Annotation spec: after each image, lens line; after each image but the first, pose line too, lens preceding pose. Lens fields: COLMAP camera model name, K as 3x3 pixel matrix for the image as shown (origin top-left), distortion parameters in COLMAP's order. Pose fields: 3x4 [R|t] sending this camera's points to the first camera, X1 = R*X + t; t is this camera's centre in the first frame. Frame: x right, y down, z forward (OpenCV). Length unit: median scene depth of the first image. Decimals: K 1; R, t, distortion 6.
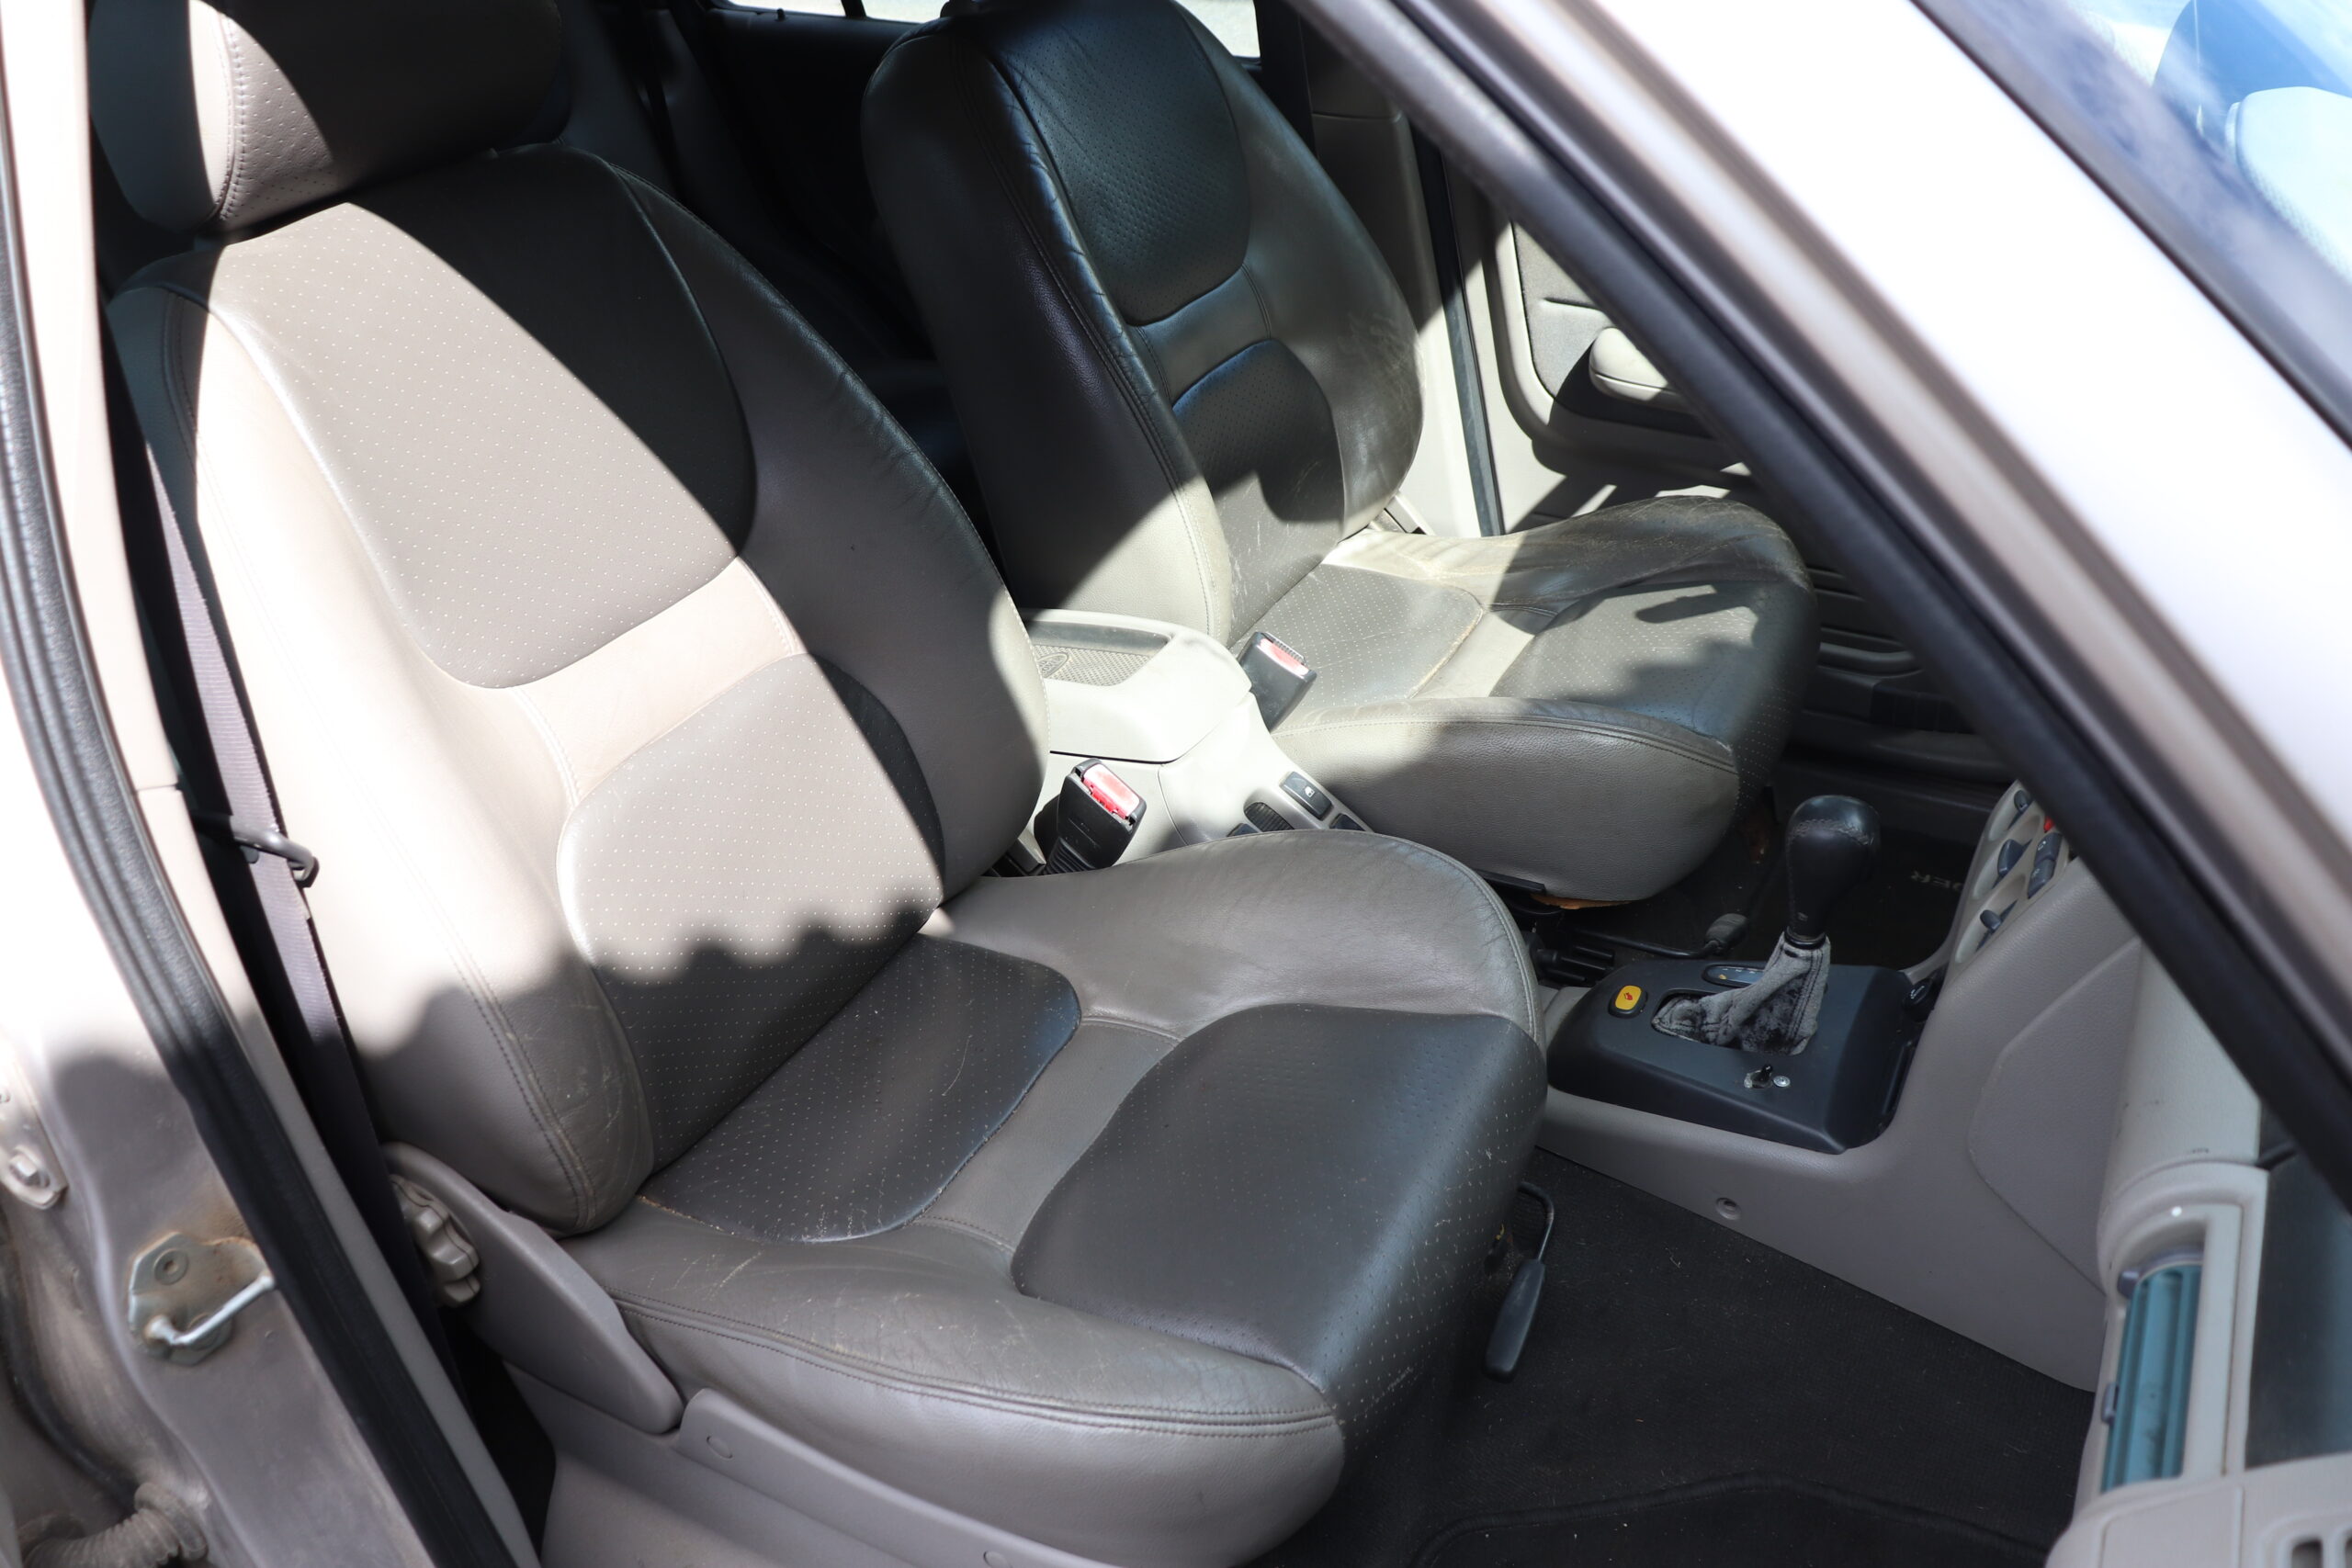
lens RADIAL K [[1950.5, 0, 1204.1], [0, 1950.5, 776.0], [0, 0, 1]] dist [-0.130045, 0.013333]
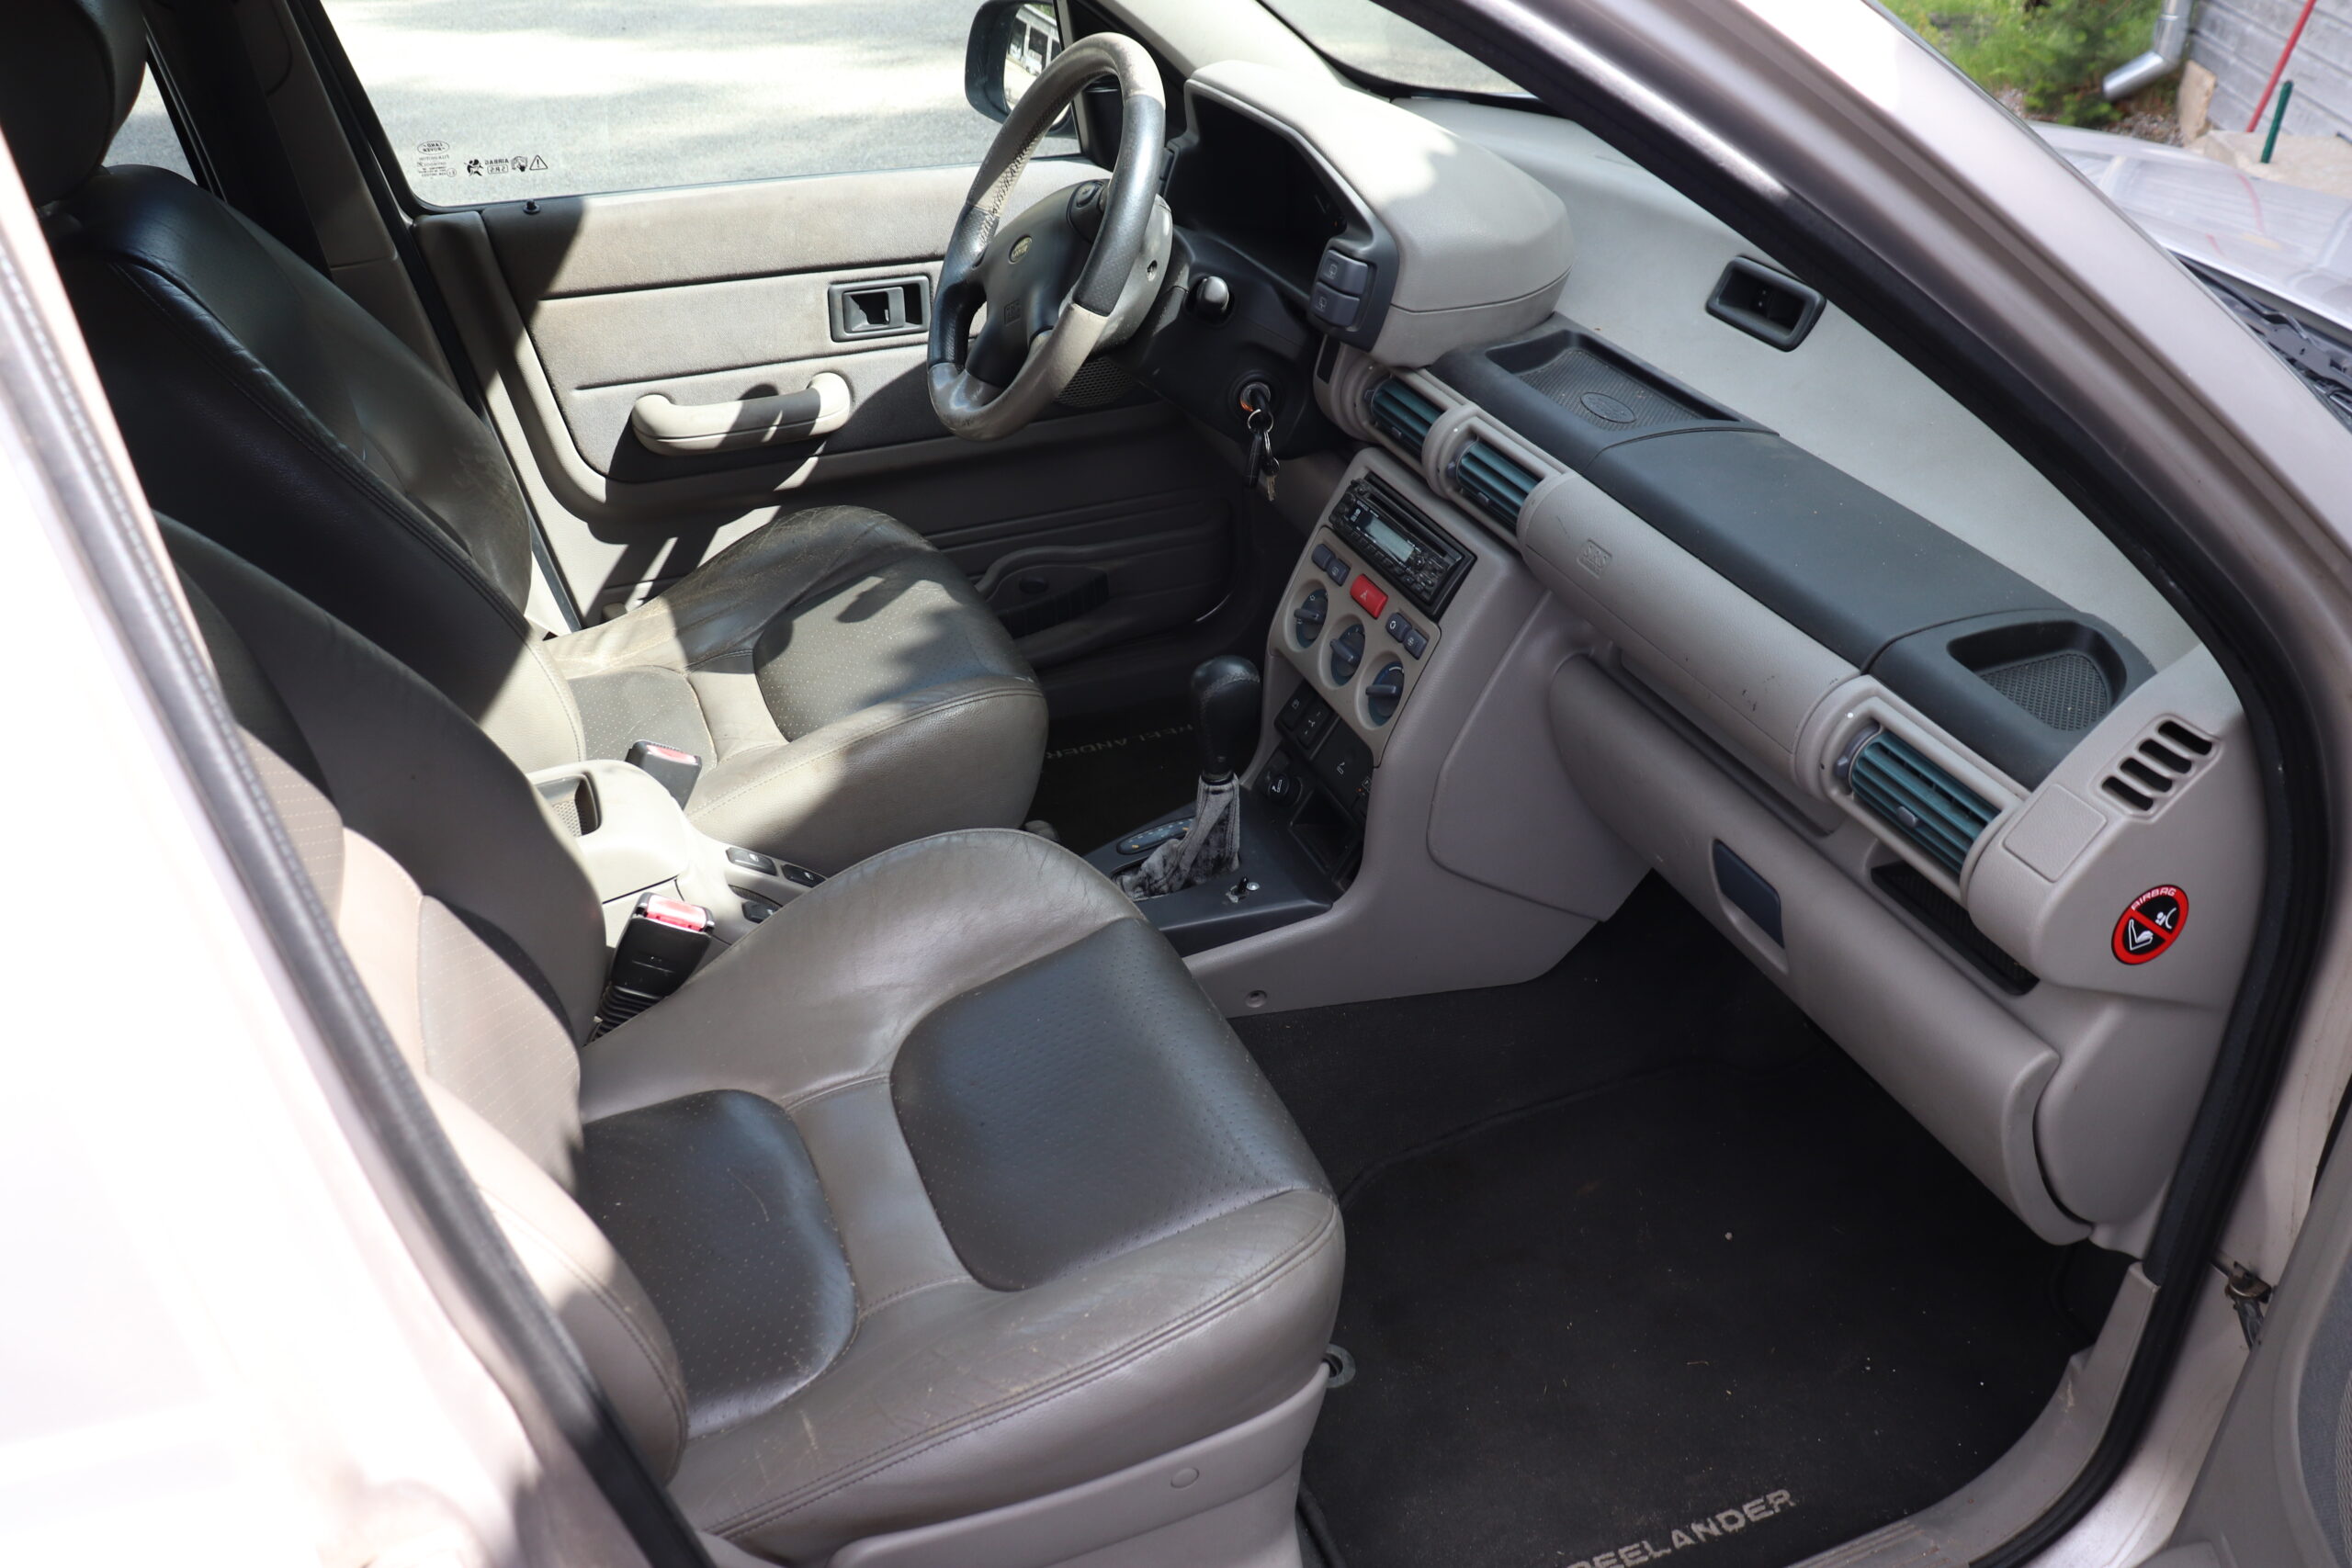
lens RADIAL K [[1950.5, 0, 1204.1], [0, 1950.5, 776.0], [0, 0, 1]] dist [-0.130045, 0.013333]
pose [[0.657283, -0.376619, 0.652792, -0.446932], [0.388304, 0.911596, 0.134957, -0.078116], [-0.645910, 0.164777, 0.745419, 0.045132]]
